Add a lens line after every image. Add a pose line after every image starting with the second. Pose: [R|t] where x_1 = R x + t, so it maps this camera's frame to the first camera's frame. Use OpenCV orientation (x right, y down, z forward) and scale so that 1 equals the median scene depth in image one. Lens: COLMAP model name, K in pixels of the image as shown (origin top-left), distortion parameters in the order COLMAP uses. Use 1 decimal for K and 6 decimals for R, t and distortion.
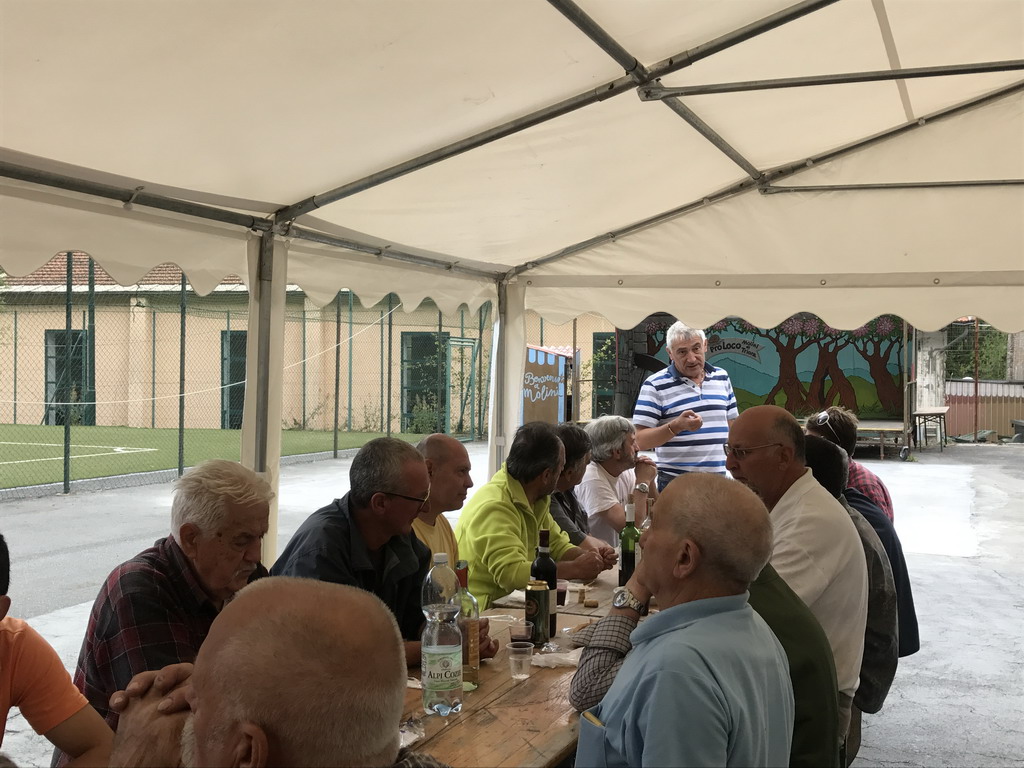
lens RADIAL K [[1132.6, 0, 513.3], [0, 1132.6, 378.5], [0, 0, 1]] dist [0.118318, -0.290529]
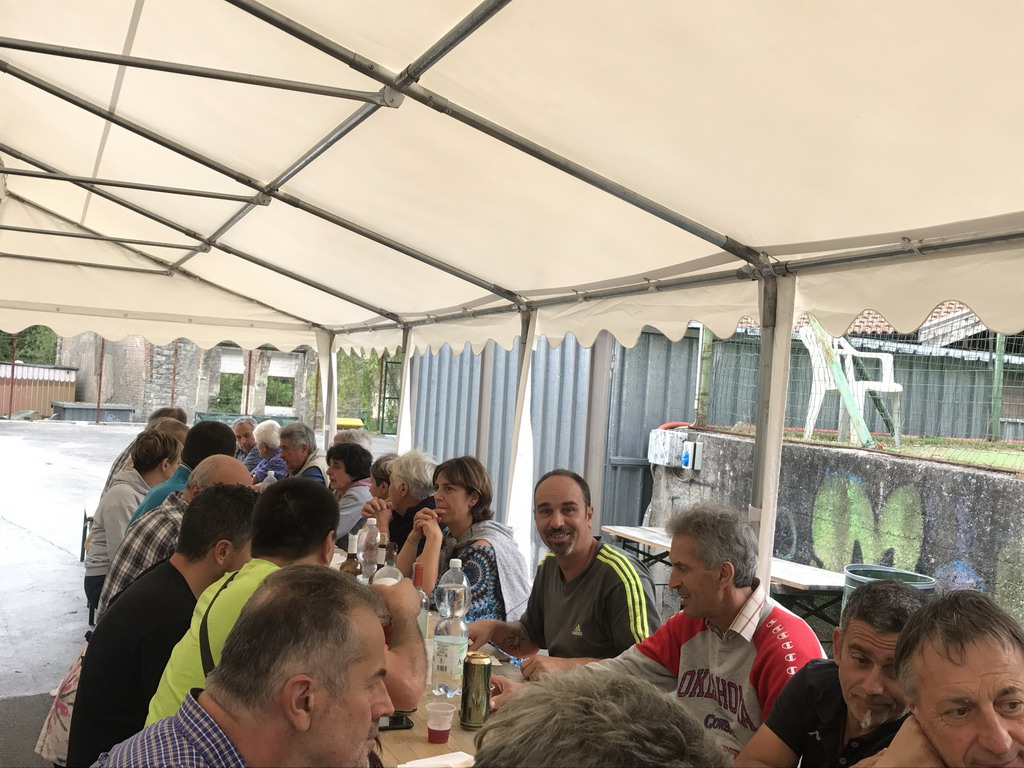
lens RADIAL K [[1132.6, 0, 513.3], [0, 1132.6, 378.5], [0, 0, 1]] dist [0.118318, -0.290529]
pose [[0.715243, 0.041466, 0.697645, -0.034139], [-0.051324, 0.998659, -0.006739, -0.002123], [-0.696989, -0.030986, 0.716412, -0.169195]]
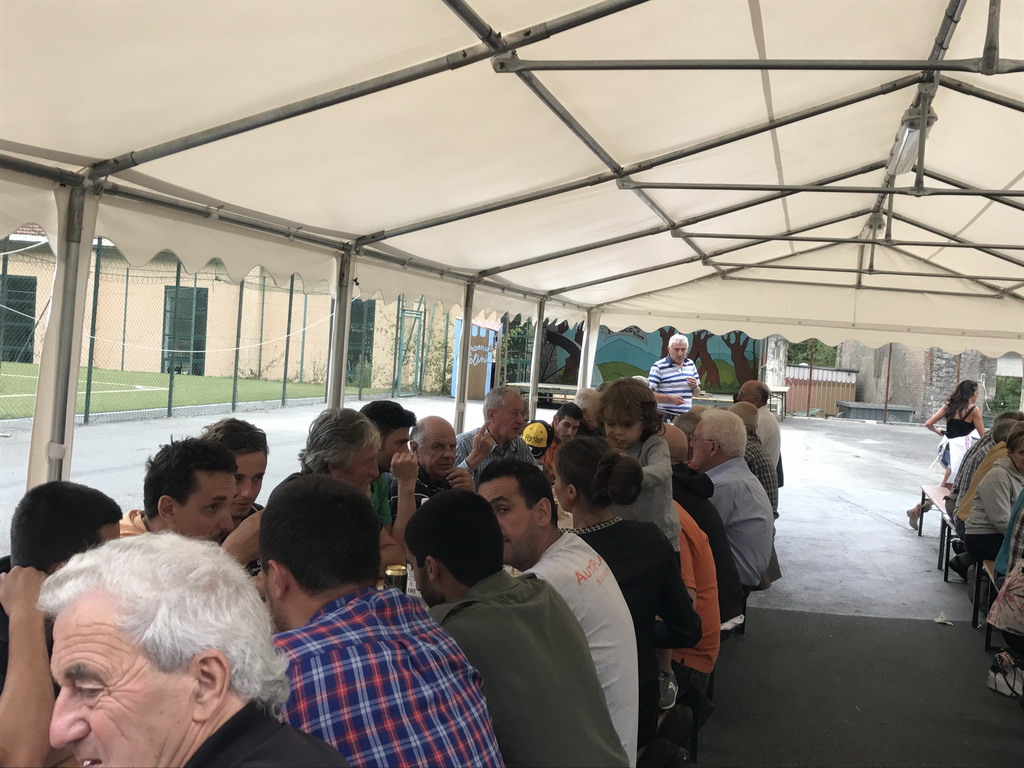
lens RADIAL K [[1132.6, 0, 513.3], [0, 1132.6, 378.5], [0, 0, 1]] dist [0.118318, -0.290529]
pose [[0.990143, 0.051811, 0.130122, -0.097634], [-0.055943, 0.998033, 0.028294, -0.003943], [-0.128400, -0.035295, 0.991094, -0.236461]]
